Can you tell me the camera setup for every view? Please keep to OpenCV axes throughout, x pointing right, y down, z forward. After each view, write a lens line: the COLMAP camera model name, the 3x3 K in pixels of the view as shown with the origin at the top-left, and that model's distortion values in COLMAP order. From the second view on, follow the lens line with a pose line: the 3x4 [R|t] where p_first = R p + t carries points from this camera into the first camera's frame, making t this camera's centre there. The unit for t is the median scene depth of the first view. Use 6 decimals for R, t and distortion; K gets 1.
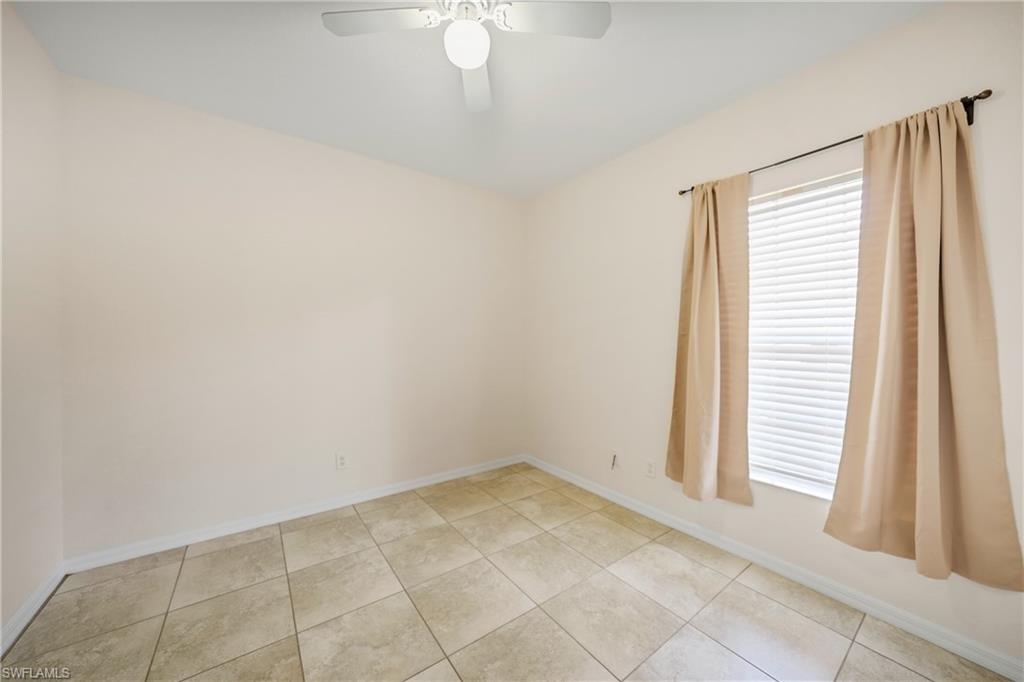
lens RADIAL K [[365.7, 0, 510.9], [0, 365.7, 339.0], [0, 0, 1]] dist [-0.022425, 0.004757]
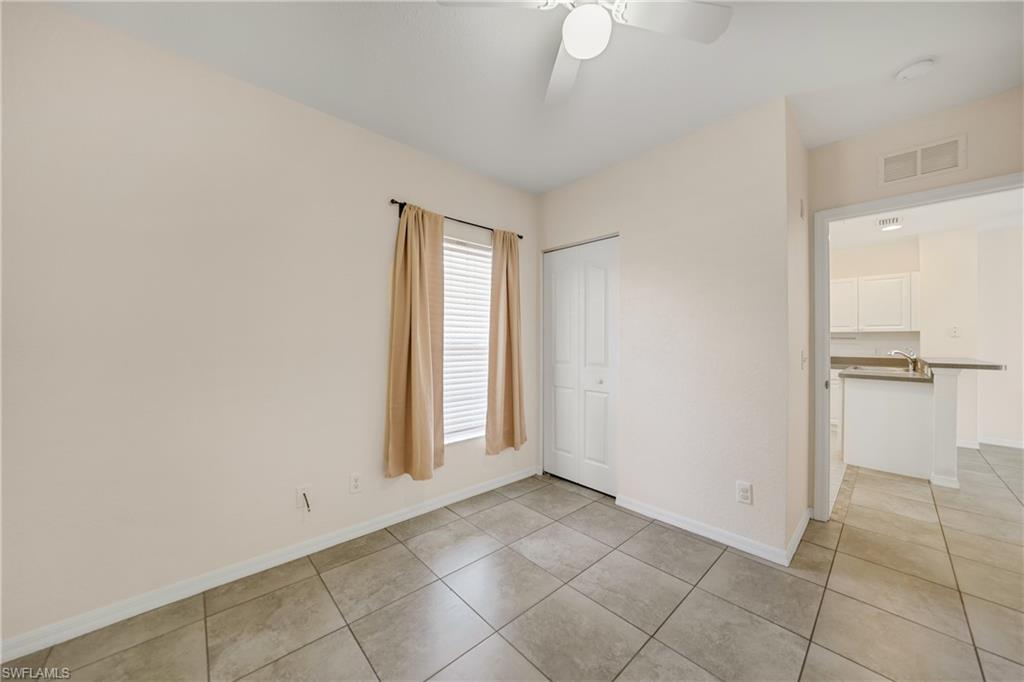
lens RADIAL K [[365.7, 0, 515.1], [0, 365.7, 340.2], [0, 0, 1]] dist [-0.022425, 0.004757]
pose [[-0.121421, -0.003230, 0.992596, -0.740362], [0.001625, 0.999993, 0.003453, -0.007030], [-0.992600, 0.002032, -0.121415, 0.934949]]
